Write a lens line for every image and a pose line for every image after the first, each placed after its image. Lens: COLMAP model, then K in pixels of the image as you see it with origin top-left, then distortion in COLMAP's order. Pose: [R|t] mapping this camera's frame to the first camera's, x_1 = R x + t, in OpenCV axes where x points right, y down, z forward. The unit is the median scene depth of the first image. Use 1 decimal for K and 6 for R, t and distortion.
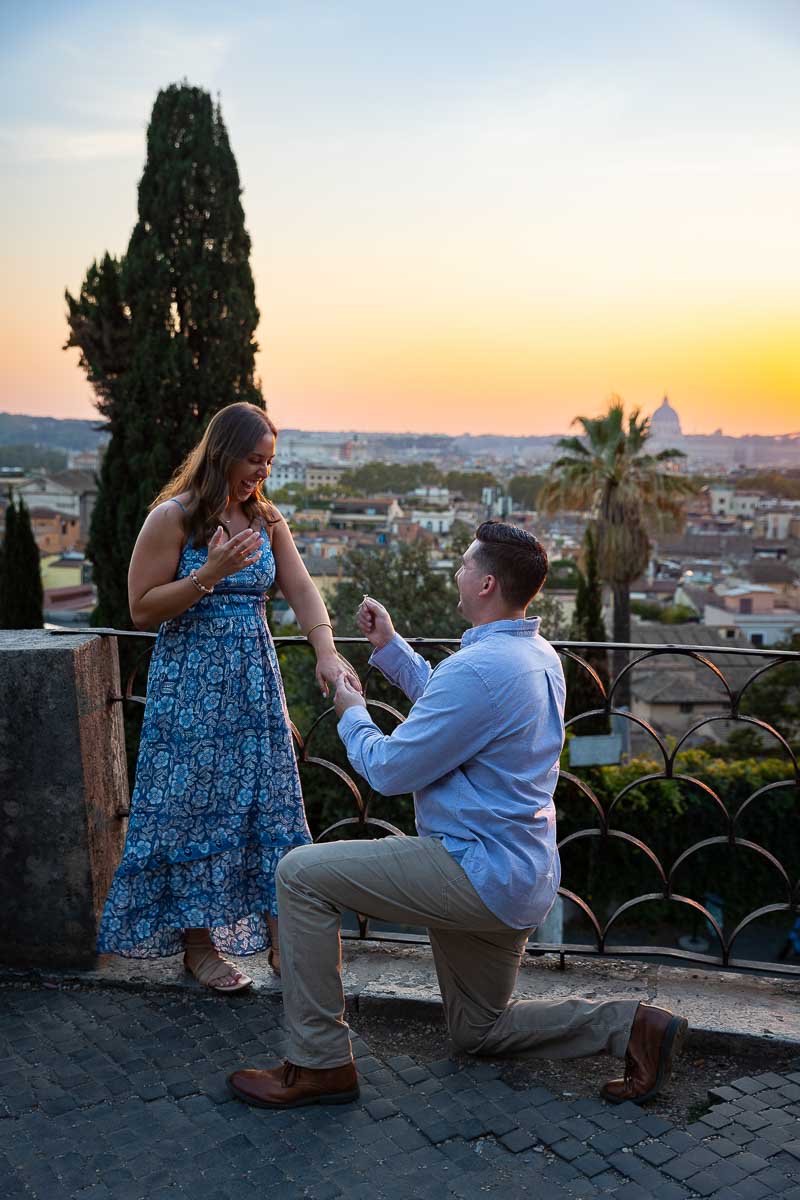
lens RADIAL K [[1411.6, 0, 402.6], [0, 1411.6, 594.5], [0, 0, 1]] dist [0.000919, 0.000000]
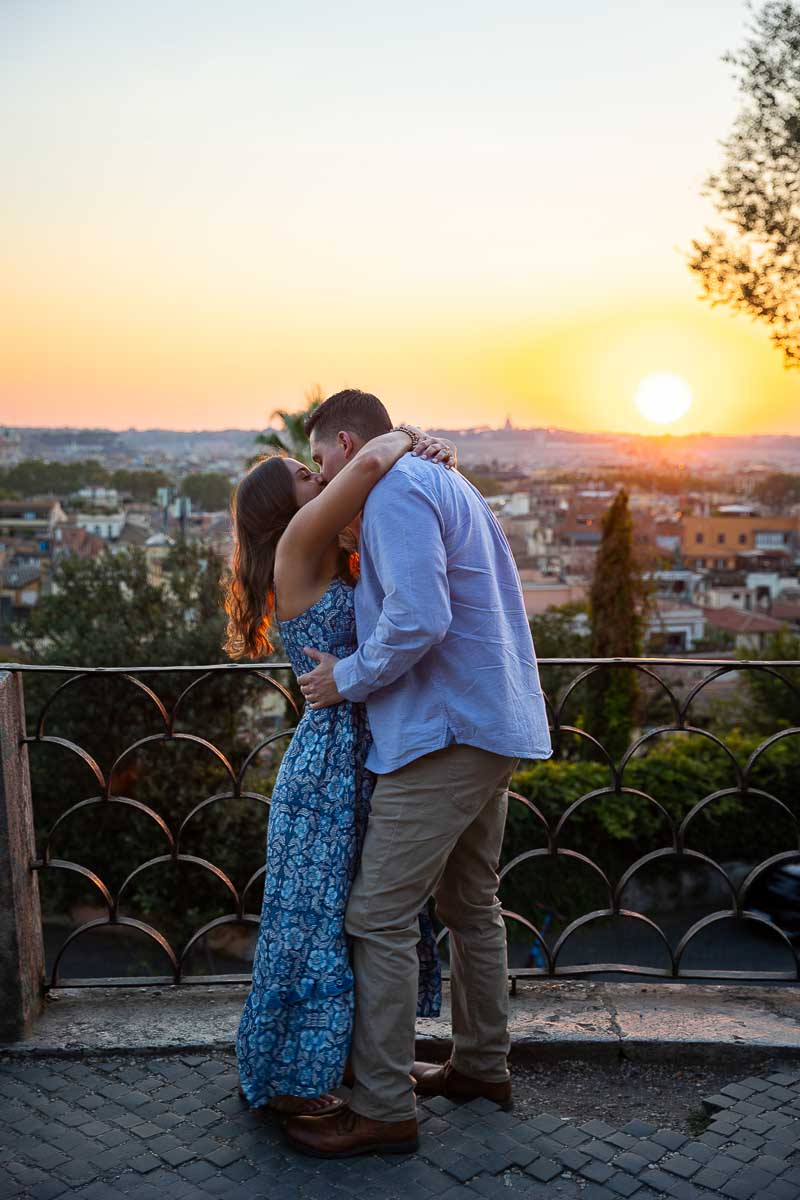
lens RADIAL K [[1534.1, 0, 405.2], [0, 1534.1, 598.3], [0, 0, 1]] dist [0.012509, 0.000000]
pose [[0.973885, -0.028219, 0.225283, -0.182559], [0.028741, 0.999586, 0.000962, -0.011089], [-0.225217, 0.005538, 0.974293, -0.017777]]
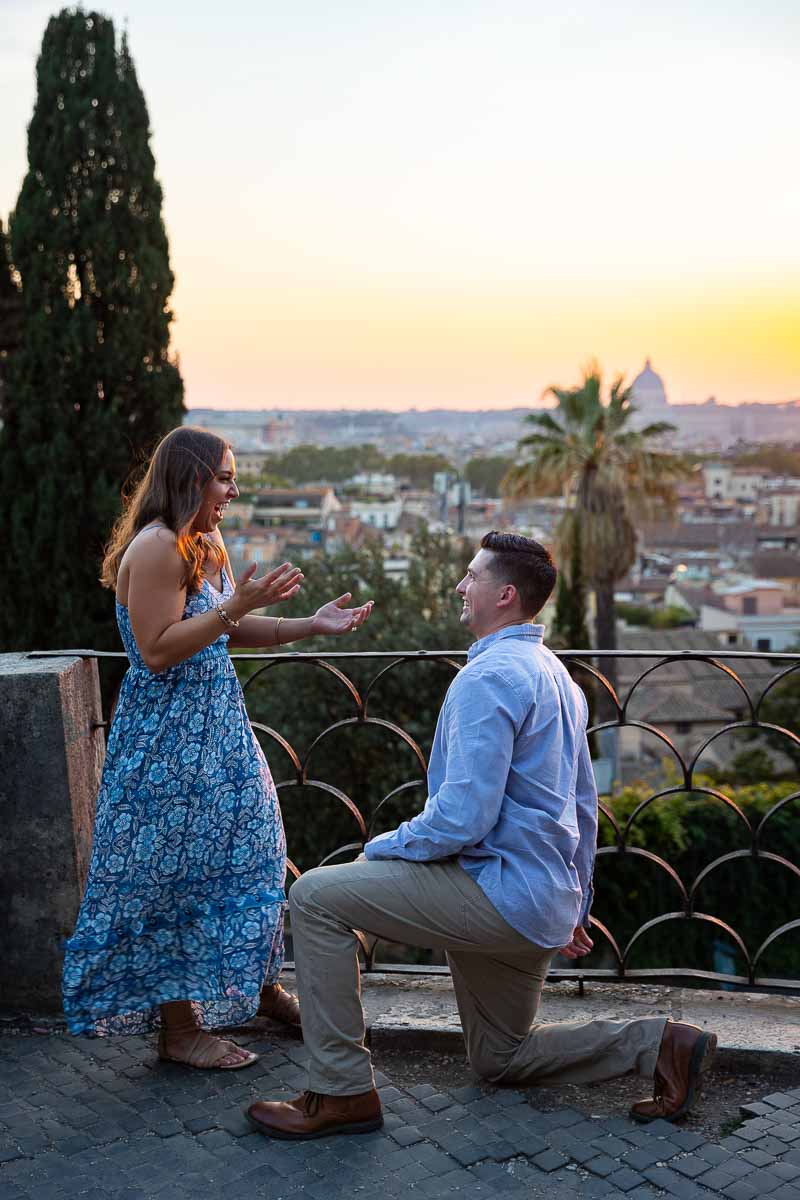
lens RADIAL K [[1699.3, 0, 395.1], [0, 1699.3, 605.5], [0, 0, 1]] dist [0.004135, 0.000000]
pose [[0.999095, -0.026084, 0.033589, -0.041685], [0.026011, 0.999658, 0.002632, -0.003073], [-0.033646, -0.001756, 0.999432, -0.132255]]
